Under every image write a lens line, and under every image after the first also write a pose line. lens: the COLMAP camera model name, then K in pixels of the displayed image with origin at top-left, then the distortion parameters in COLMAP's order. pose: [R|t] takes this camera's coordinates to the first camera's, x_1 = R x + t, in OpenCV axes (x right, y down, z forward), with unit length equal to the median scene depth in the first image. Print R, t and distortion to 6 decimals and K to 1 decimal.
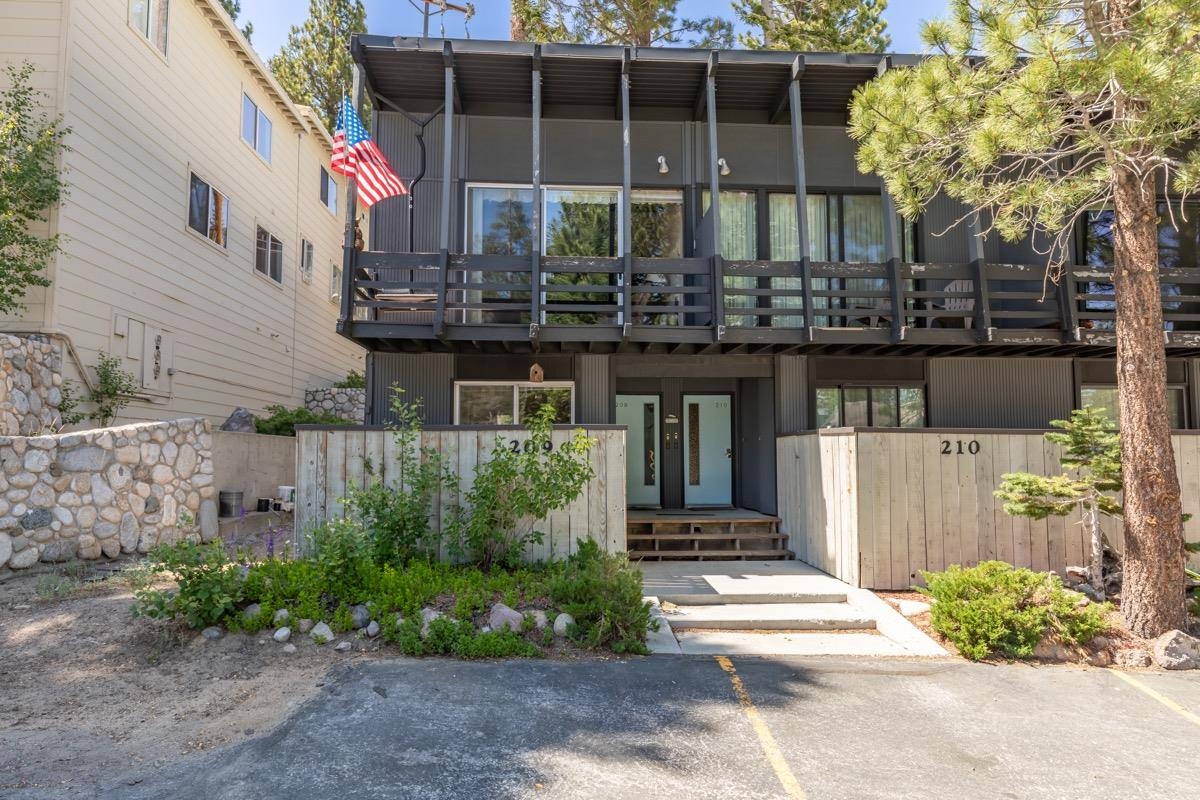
lens RADIAL K [[763.1, 0, 600.6], [0, 763.1, 392.7], [0, 0, 1]] dist [0.004045, 0.002439]
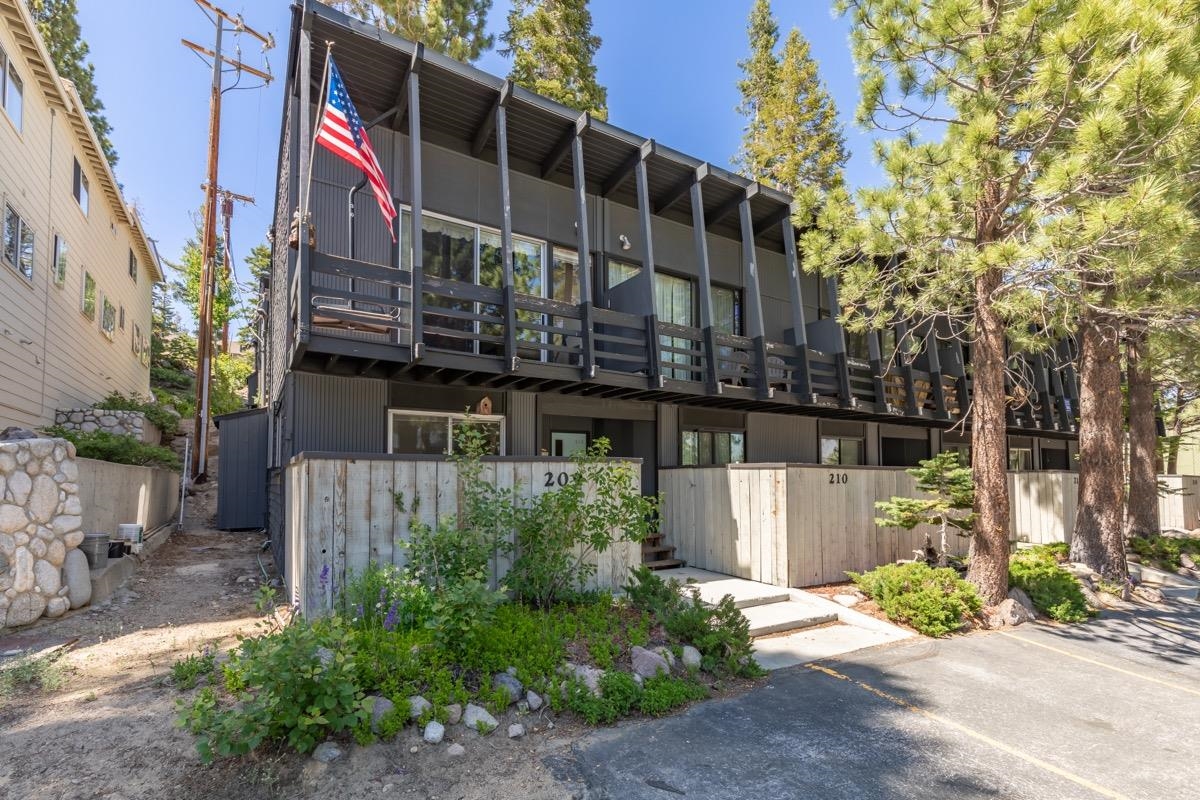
lens RADIAL K [[542.4, 0, 483.2], [0, 542.4, 450.6], [0, 0, 1]] dist [0.010362, -0.001841]
pose [[0.871423, 0.021508, 0.490061, -0.468462], [-0.037809, 0.999011, 0.023387, 0.018505], [-0.489074, -0.038909, 0.871374, 0.380277]]
